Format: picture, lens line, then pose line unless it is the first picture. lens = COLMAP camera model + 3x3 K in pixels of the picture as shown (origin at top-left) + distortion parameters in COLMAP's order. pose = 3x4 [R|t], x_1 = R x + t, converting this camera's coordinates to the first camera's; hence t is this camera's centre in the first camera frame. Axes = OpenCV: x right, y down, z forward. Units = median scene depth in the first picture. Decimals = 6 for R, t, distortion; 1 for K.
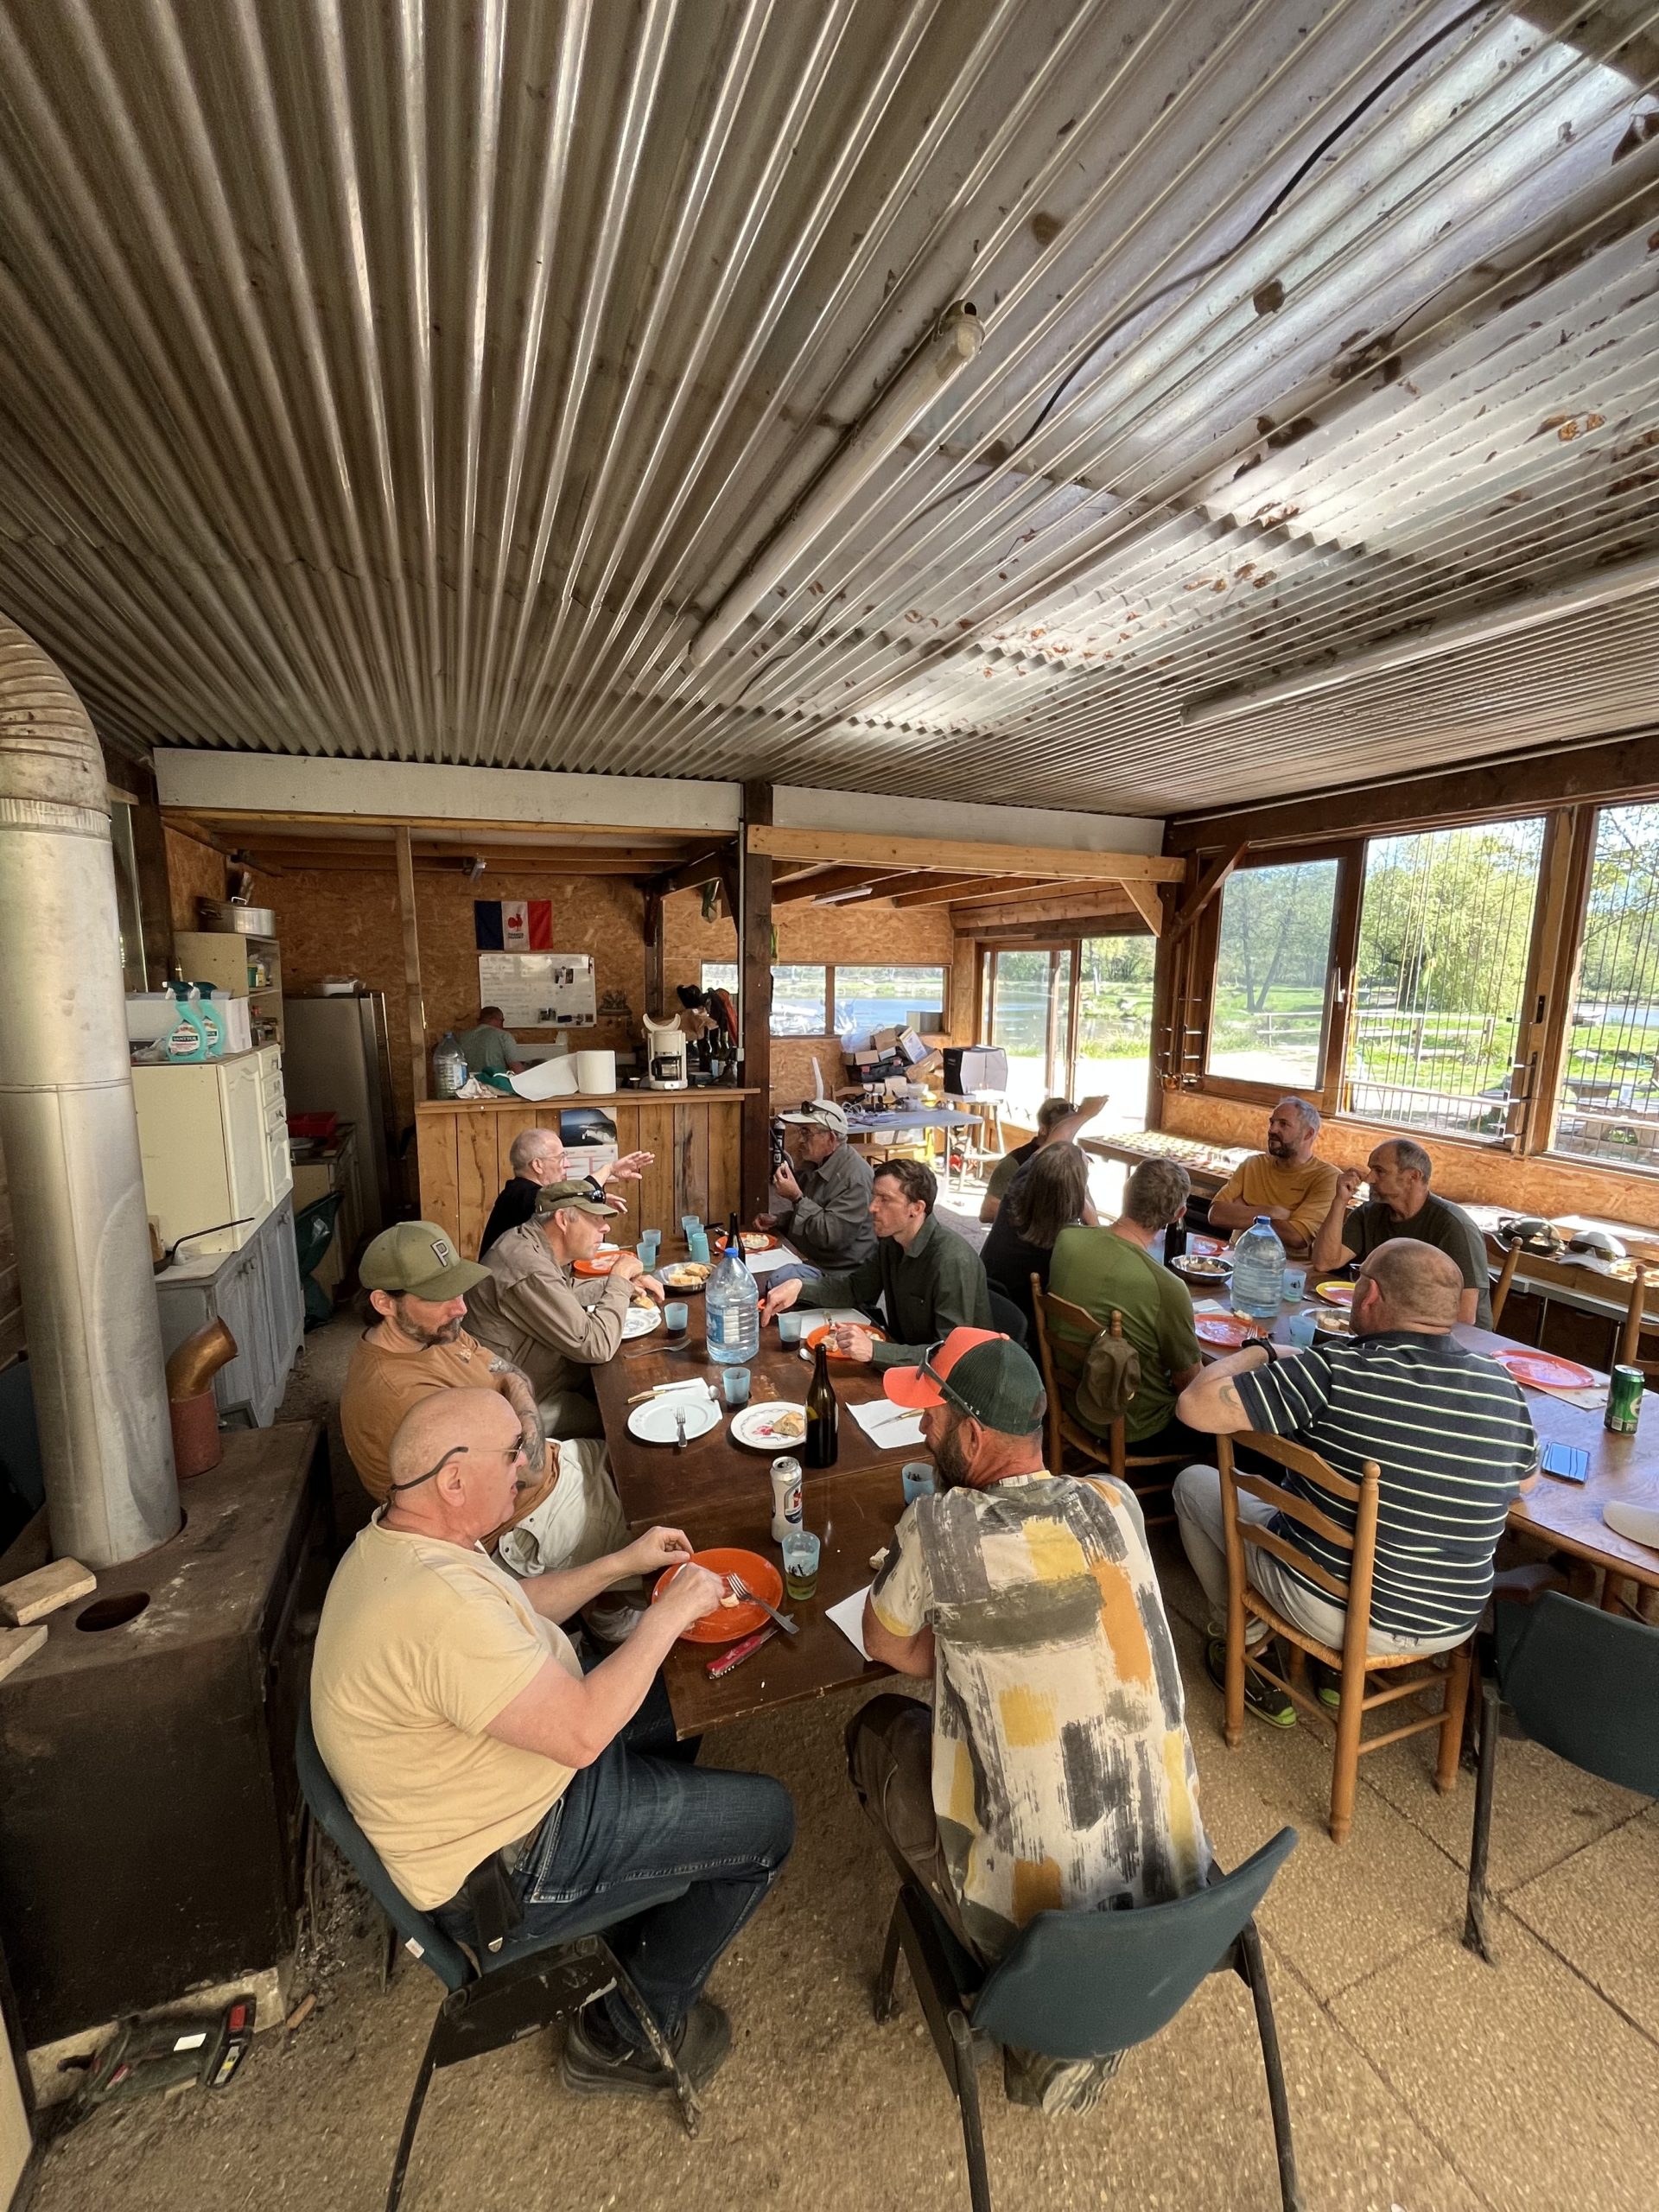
lens RADIAL K [[882.2, 0, 829.5], [0, 882.2, 1106.0], [0, 0, 1]] dist [-0.001901, -0.000238]
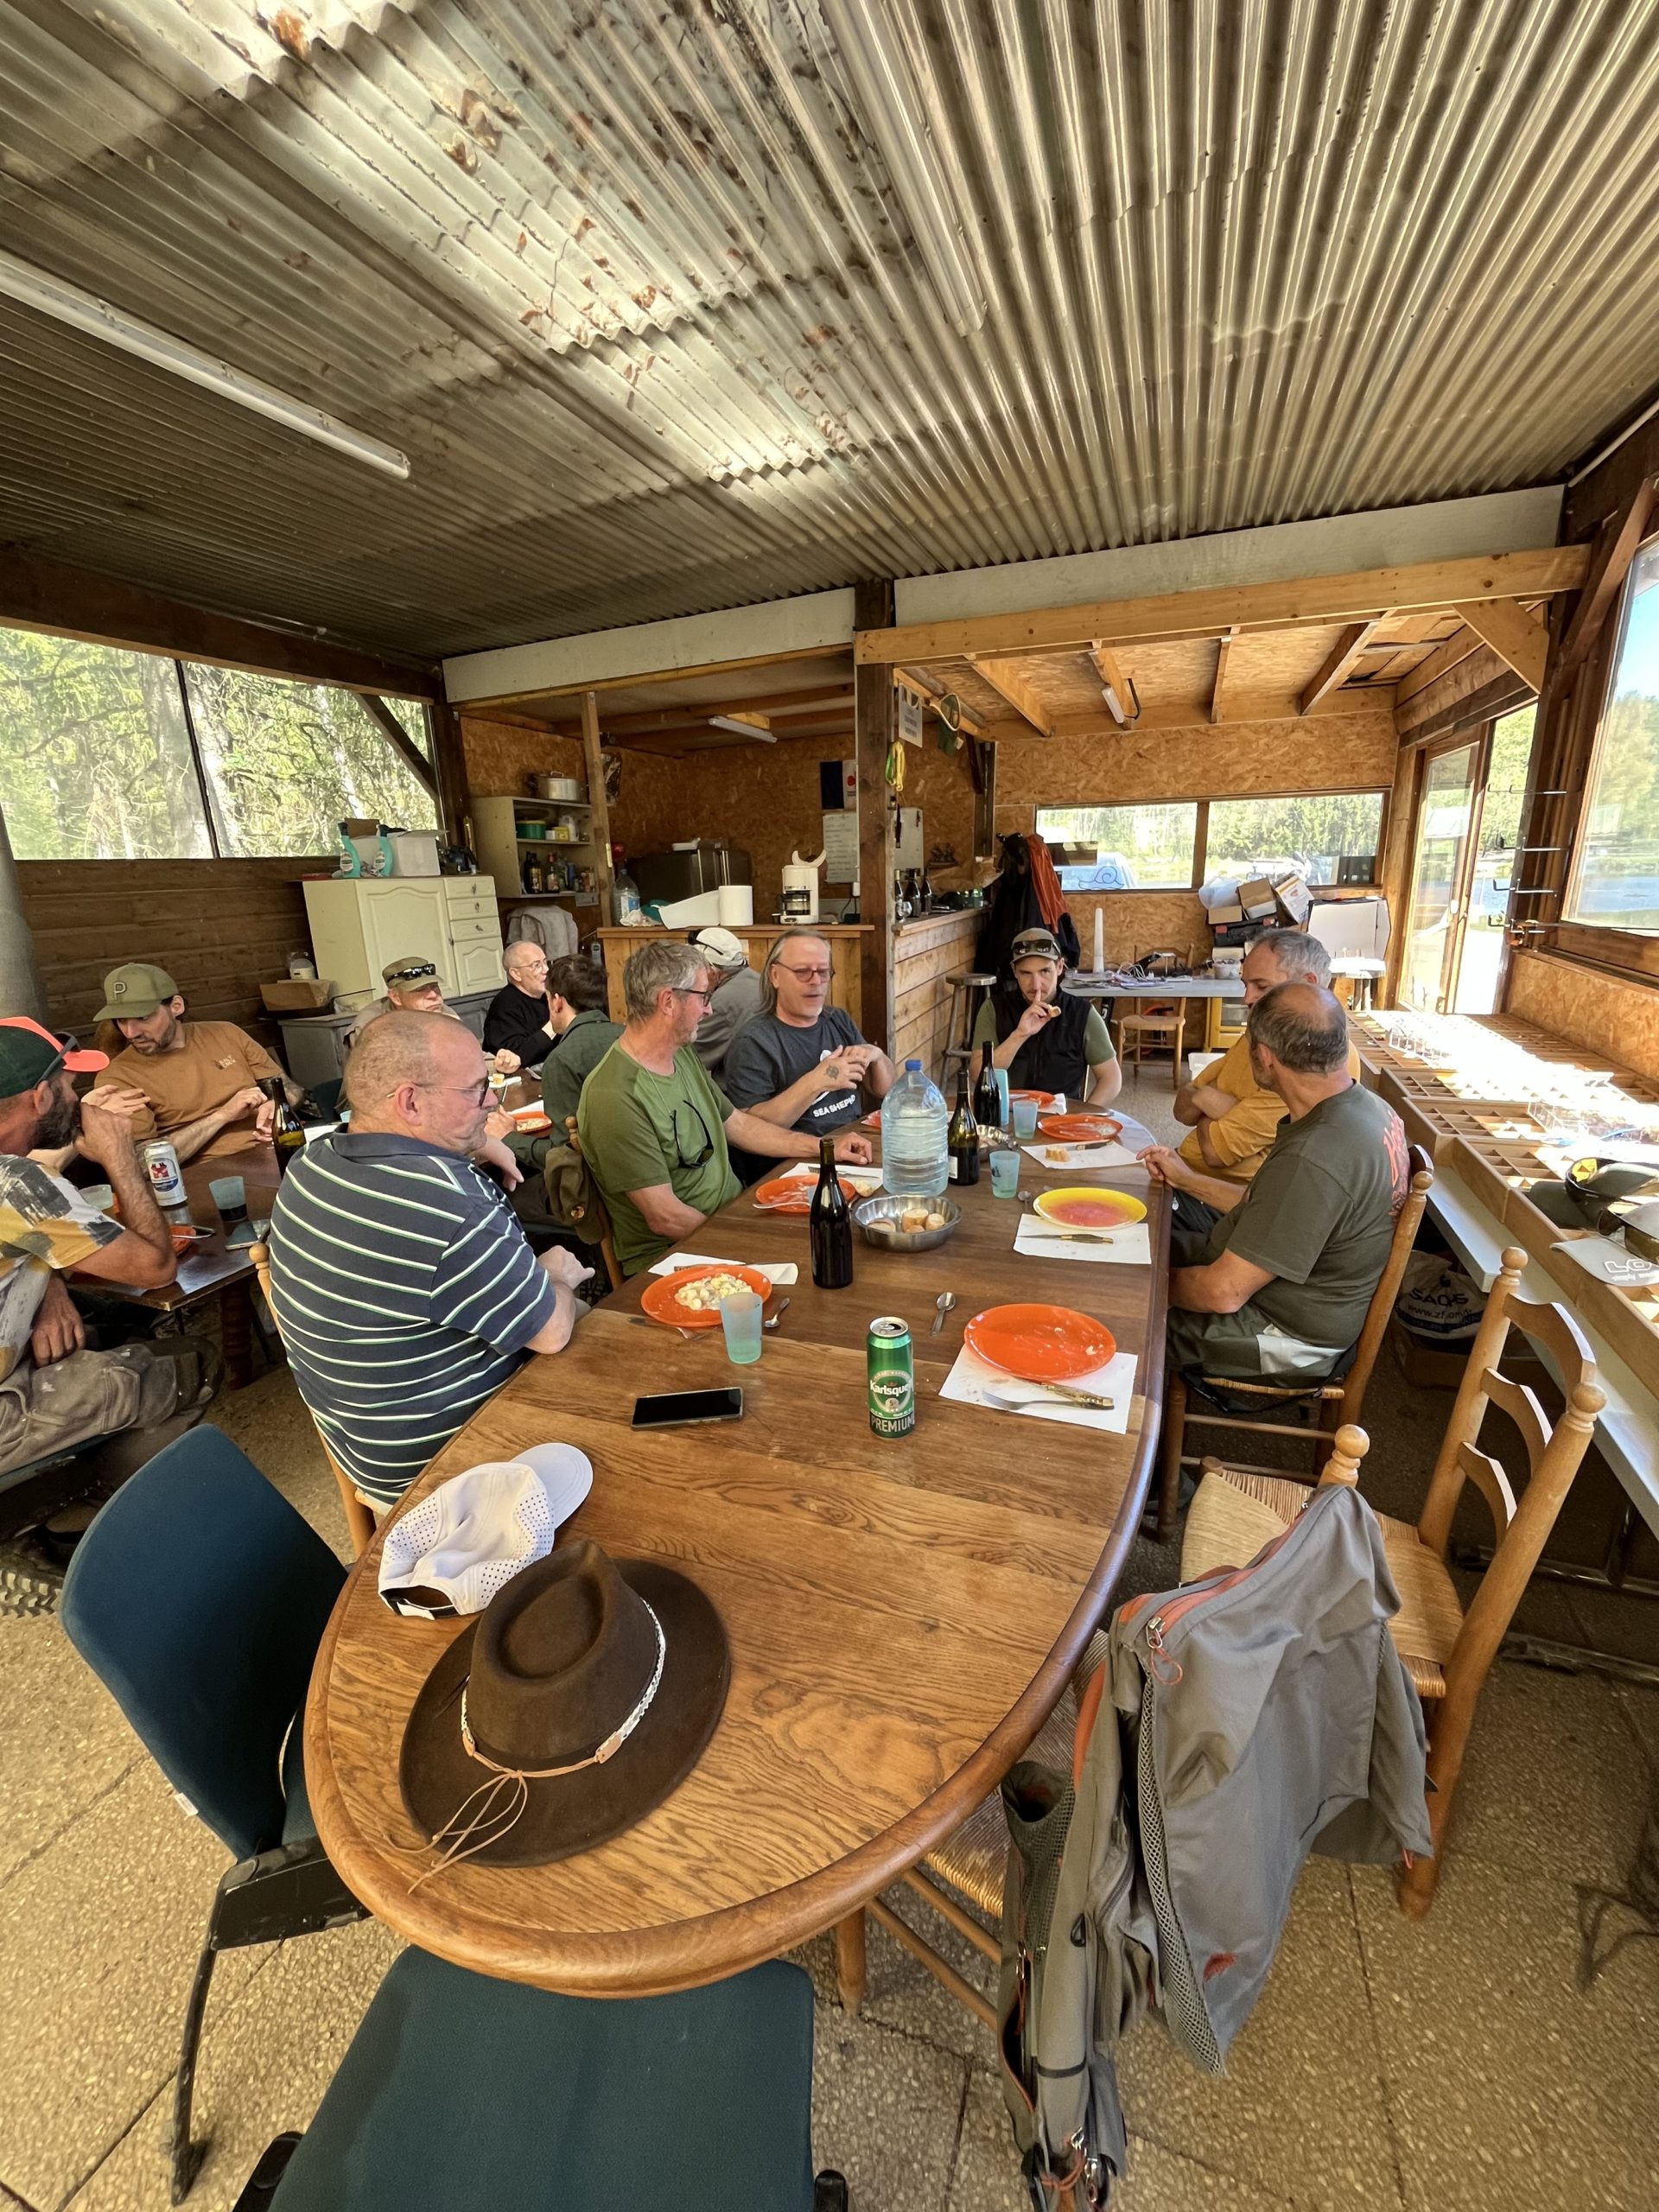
lens RADIAL K [[882.2, 0, 829.5], [0, 882.2, 1106.0], [0, 0, 1]] dist [-0.001901, -0.000238]
pose [[0.746011, 0.142806, -0.650441, 0.481477], [-0.061544, 0.987341, 0.146186, 0.032747], [0.663083, -0.069026, 0.745356, 0.221144]]
